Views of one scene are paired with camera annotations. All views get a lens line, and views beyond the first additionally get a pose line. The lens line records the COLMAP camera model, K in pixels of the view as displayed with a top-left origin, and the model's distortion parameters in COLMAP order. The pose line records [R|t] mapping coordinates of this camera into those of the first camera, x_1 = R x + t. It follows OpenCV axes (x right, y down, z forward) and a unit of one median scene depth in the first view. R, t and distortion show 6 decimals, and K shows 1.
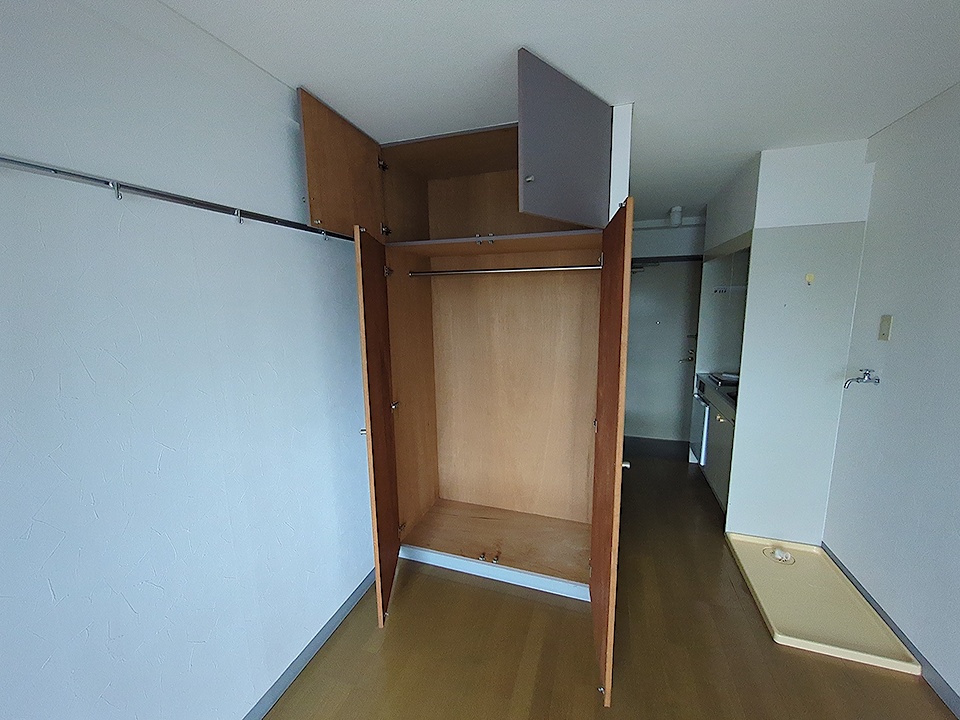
lens RADIAL K [[379.8, 0, 476.8], [0, 379.8, 357.0], [0, 0, 1]] dist [-0.003345, -0.000161]
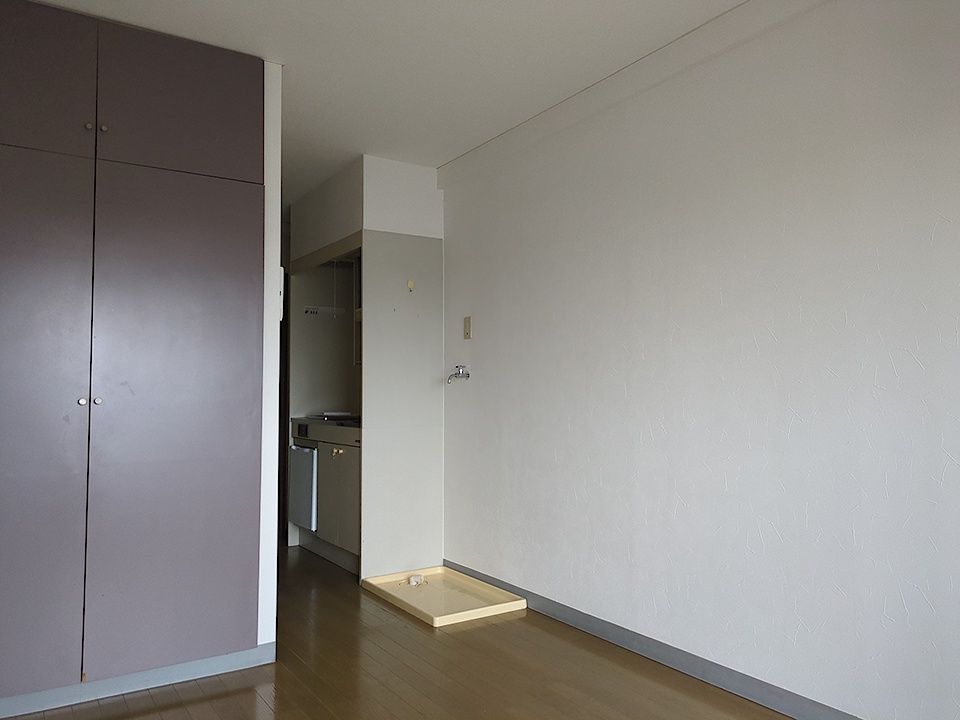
lens RADIAL K [[729.1, 0, 479.2], [0, 729.1, 360.8], [0, 0, 1]] dist [0.046580, -0.020379]
pose [[0.613427, 0.043286, 0.788565, -0.534018], [0.117300, 0.982428, -0.145176, 0.291639], [-0.780992, 0.181554, 0.597570, -0.275758]]
